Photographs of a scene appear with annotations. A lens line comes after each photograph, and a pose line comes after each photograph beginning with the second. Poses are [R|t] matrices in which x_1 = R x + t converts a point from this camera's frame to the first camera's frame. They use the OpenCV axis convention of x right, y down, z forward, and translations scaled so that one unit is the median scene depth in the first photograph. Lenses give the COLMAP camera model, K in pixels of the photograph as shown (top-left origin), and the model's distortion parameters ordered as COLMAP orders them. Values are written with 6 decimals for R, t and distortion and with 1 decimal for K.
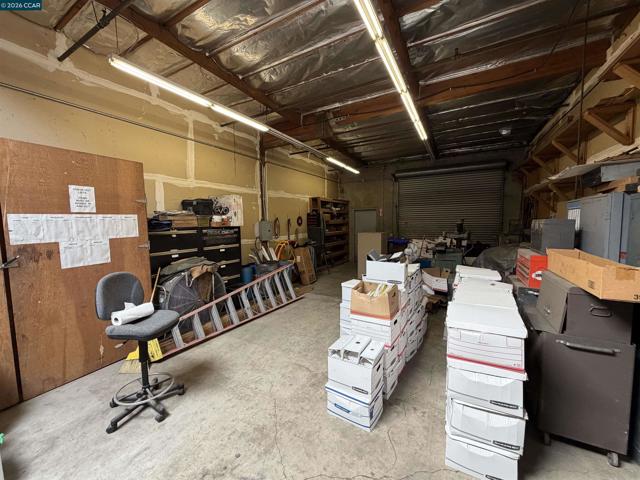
lens RADIAL K [[255.4, 0, 316.7], [0, 255.4, 239.9], [0, 0, 1]] dist [0.000926, -0.000439]
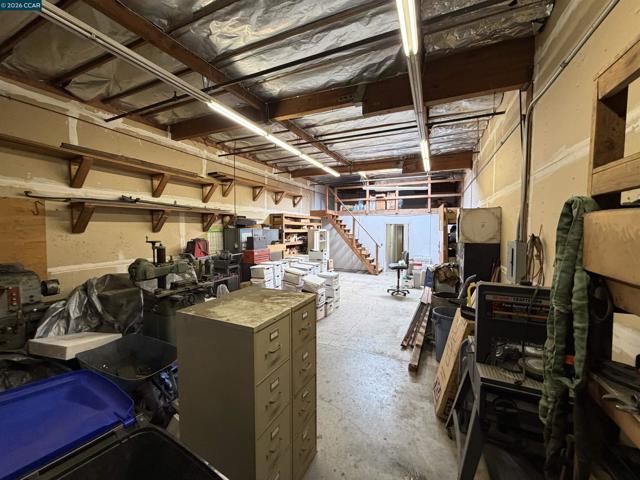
lens RADIAL K [[255.4, 0, 318.4], [0, 255.4, 240.4], [0, 0, 1]] dist [0.000926, -0.000439]
pose [[-0.995309, 0.018795, -0.094900, 0.259597], [0.006983, 0.992346, 0.123291, -0.172503], [0.096491, 0.122050, -0.987822, 1.788640]]
